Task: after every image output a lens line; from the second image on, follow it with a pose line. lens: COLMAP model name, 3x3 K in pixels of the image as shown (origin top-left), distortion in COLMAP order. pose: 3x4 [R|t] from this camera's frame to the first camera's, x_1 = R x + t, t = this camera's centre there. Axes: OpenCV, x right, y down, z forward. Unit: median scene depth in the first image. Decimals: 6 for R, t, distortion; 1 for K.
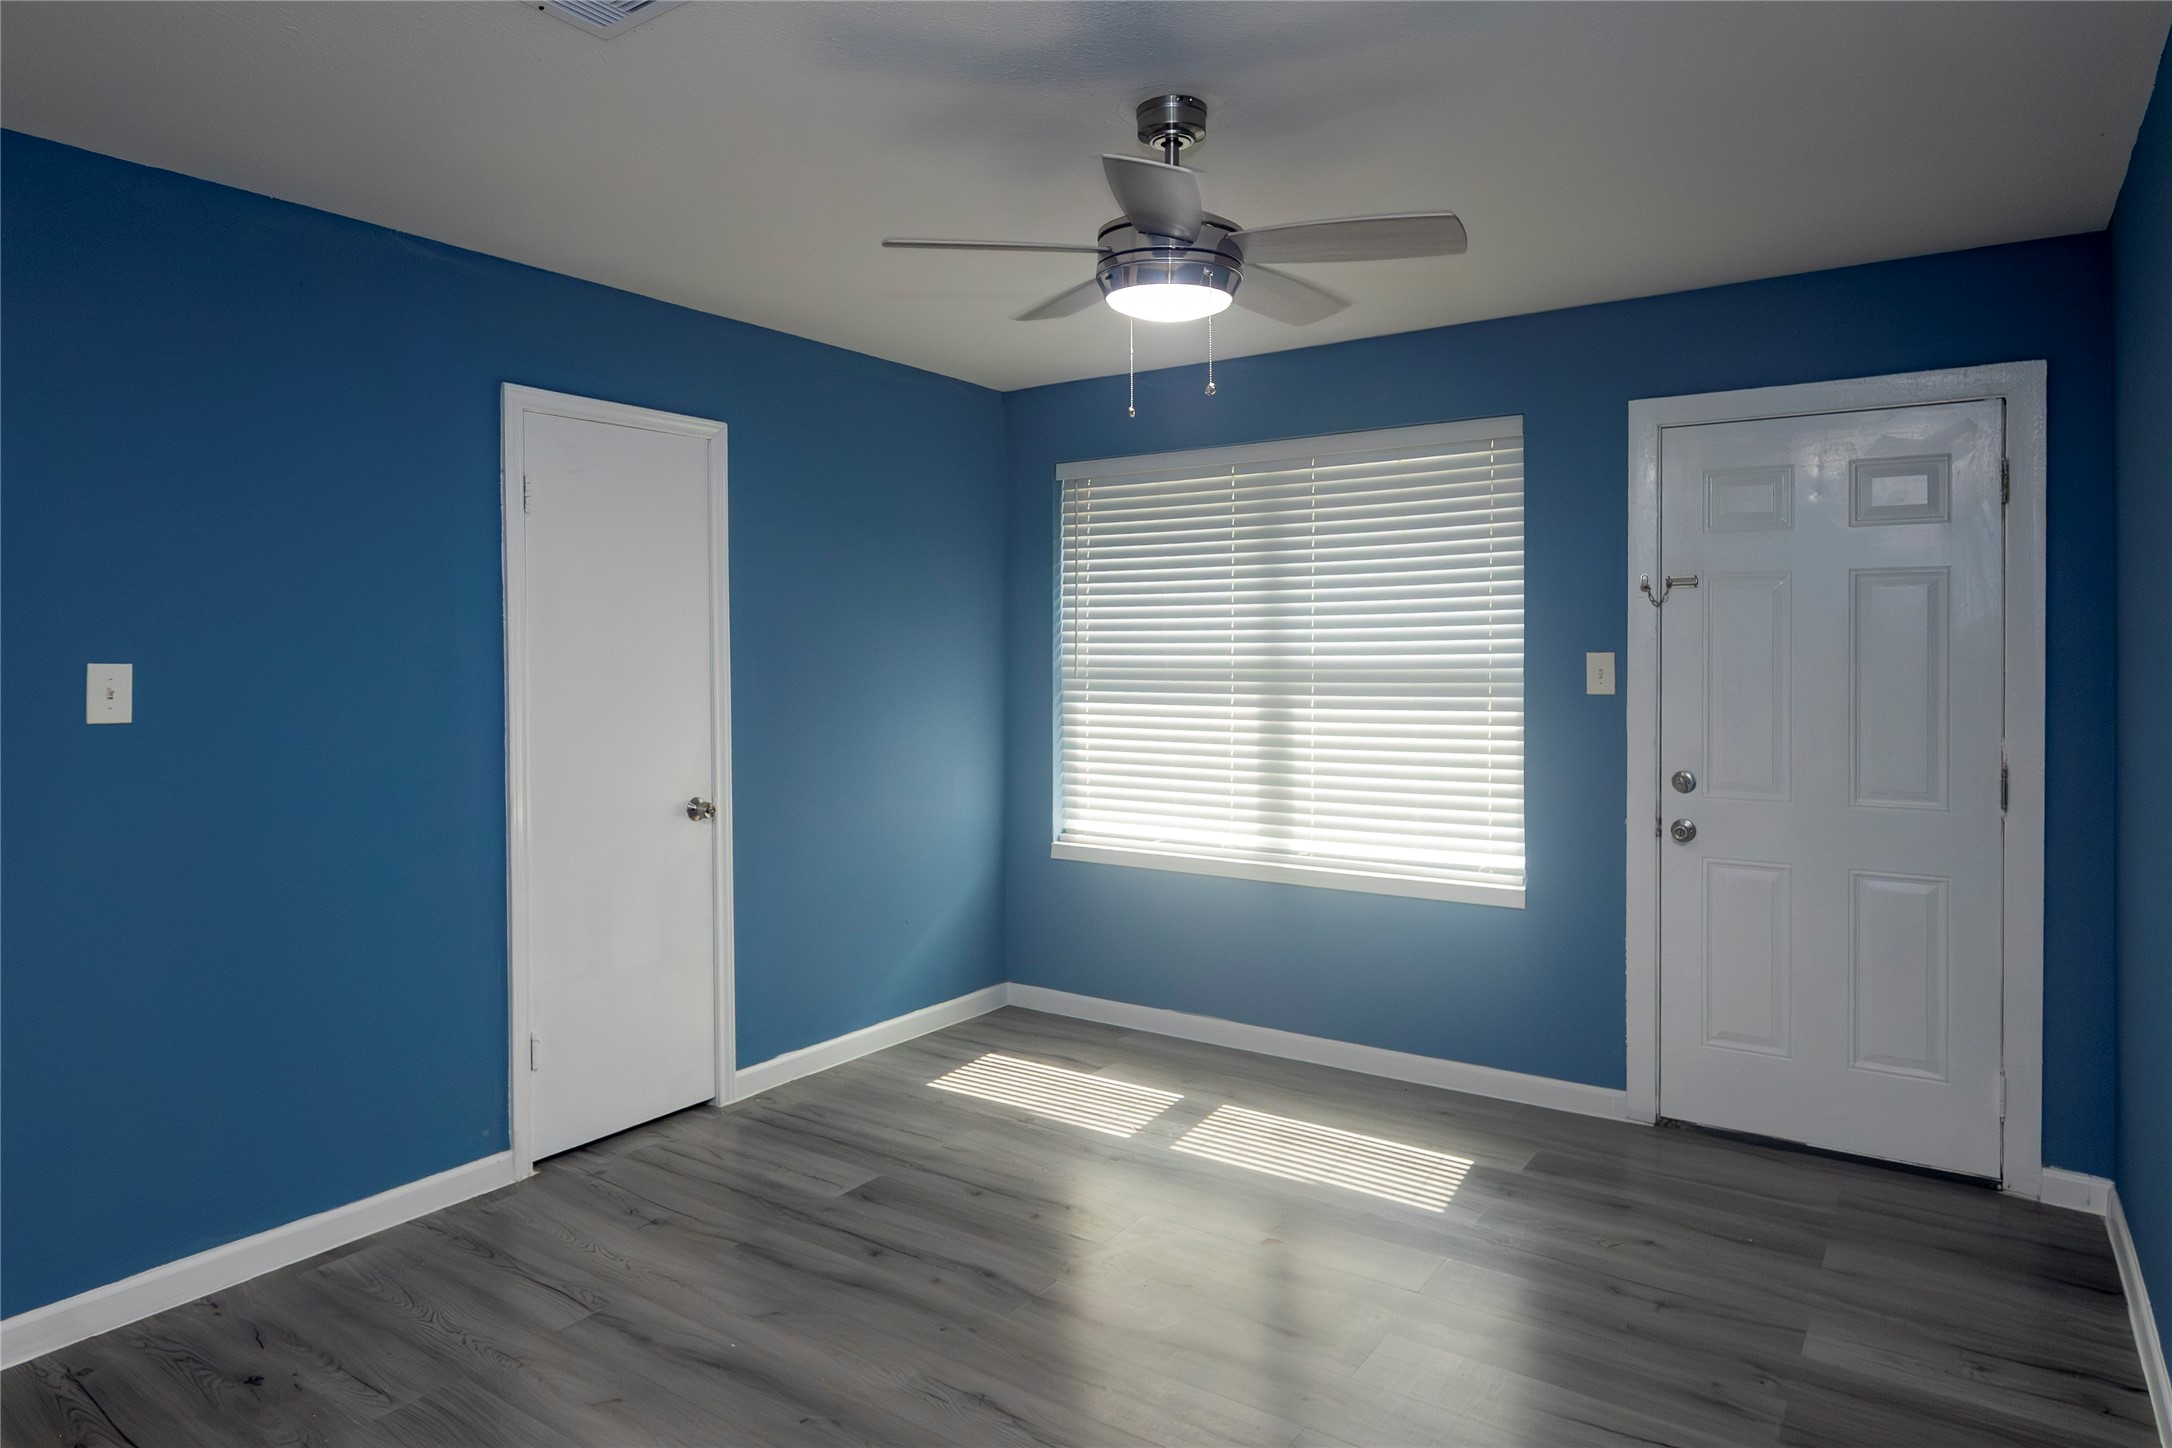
lens RADIAL K [[1332.7, 0, 1084.0], [0, 1332.7, 662.0], [0, 0, 1]] dist [-0.002472, 0.000353]
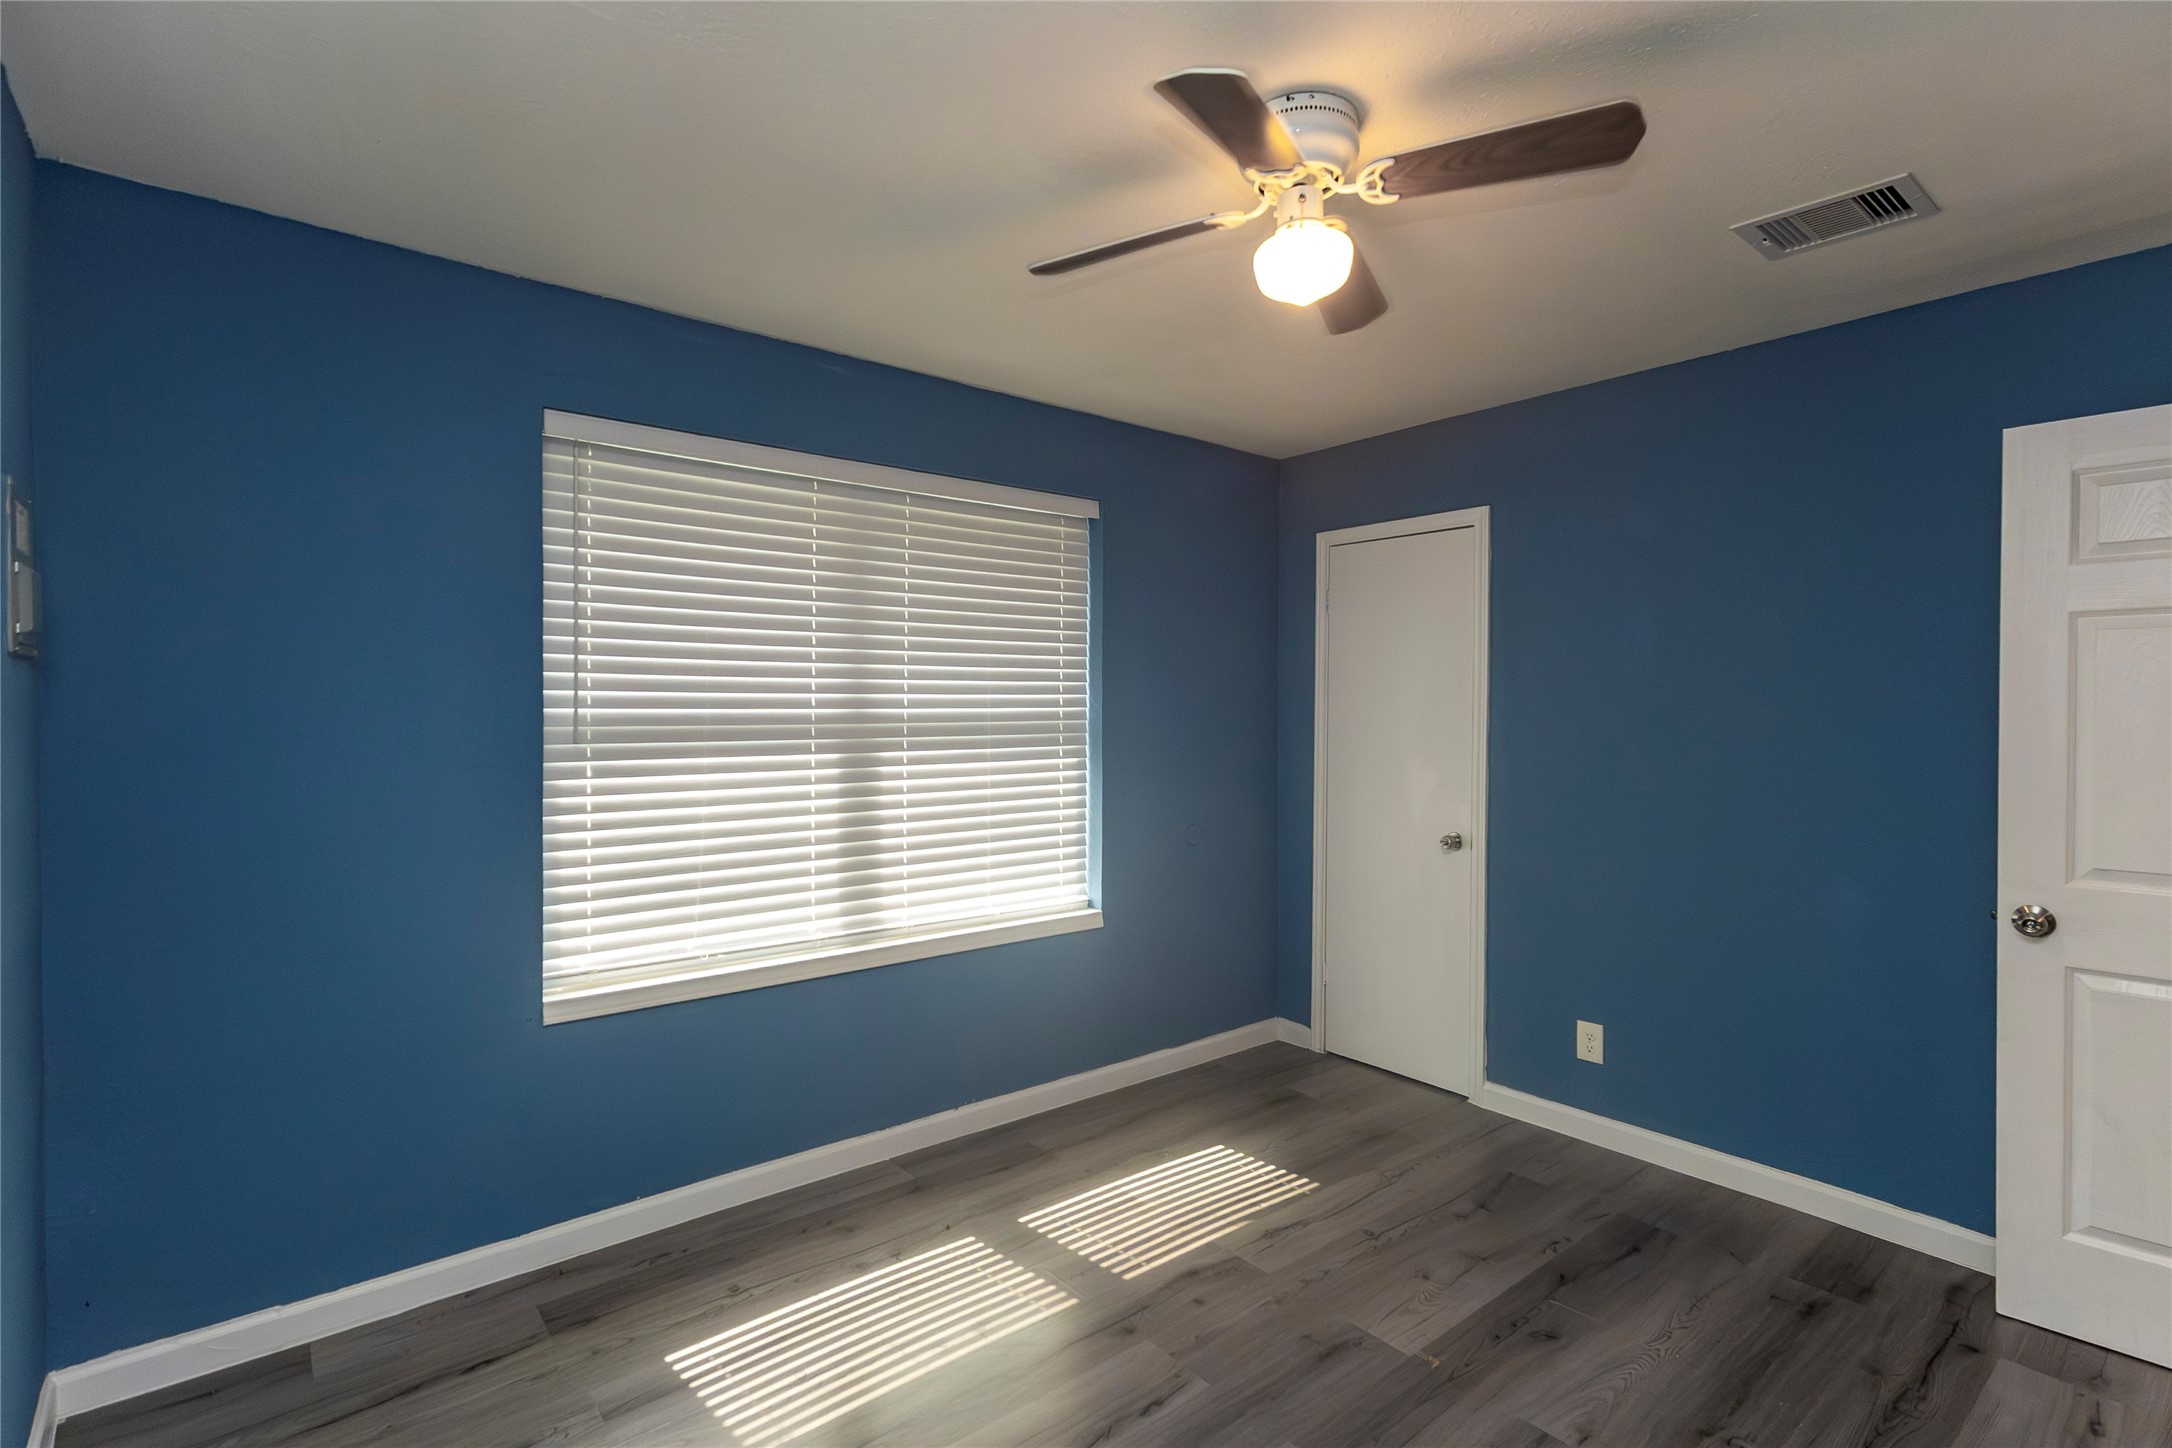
lens RADIAL K [[1028.3, 0, 1068.9], [0, 1028.3, 700.1], [0, 0, 1]] dist [0.002771, 0.000815]
pose [[0.263197, 0.011034, 0.964679, -0.533058], [0.002696, 0.999922, -0.012172, -0.001658], [-0.964738, 0.005804, 0.263147, 0.765363]]
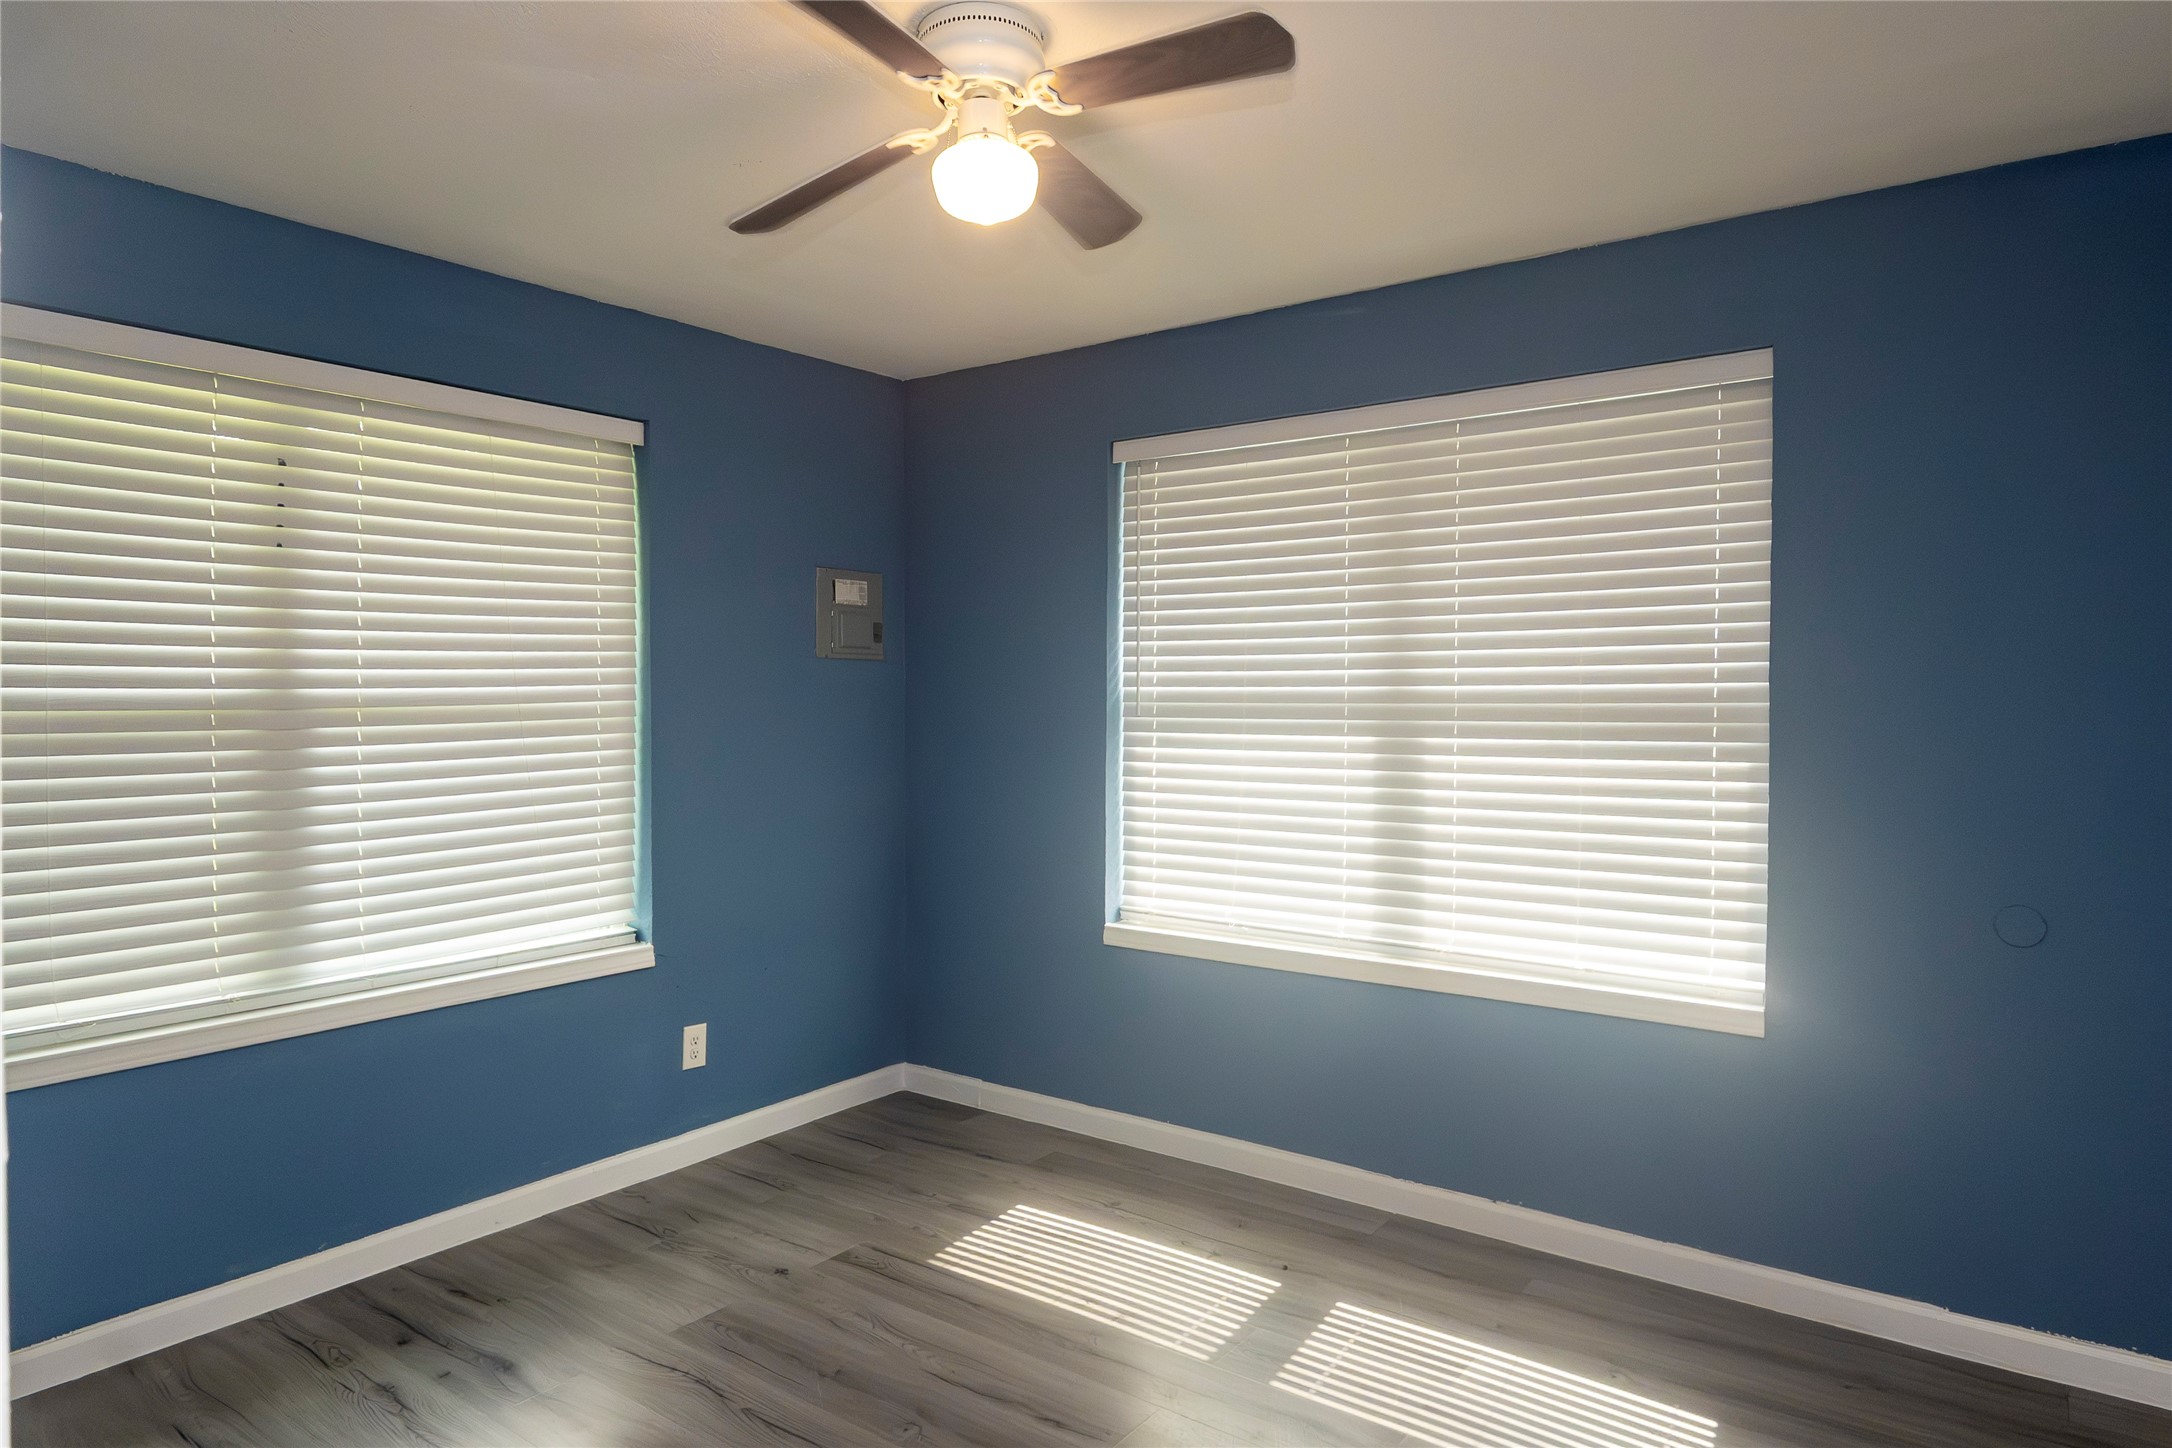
lens RADIAL K [[1260.7, 0, 1095.4], [0, 1260.7, 712.0], [0, 0, 1]] dist [-0.006162, -0.000415]
pose [[0.999807, 0.018062, -0.007669, -0.029240], [-0.018139, 0.999785, -0.010042, 0.023200], [0.007486, 0.010179, 0.999920, 0.308603]]
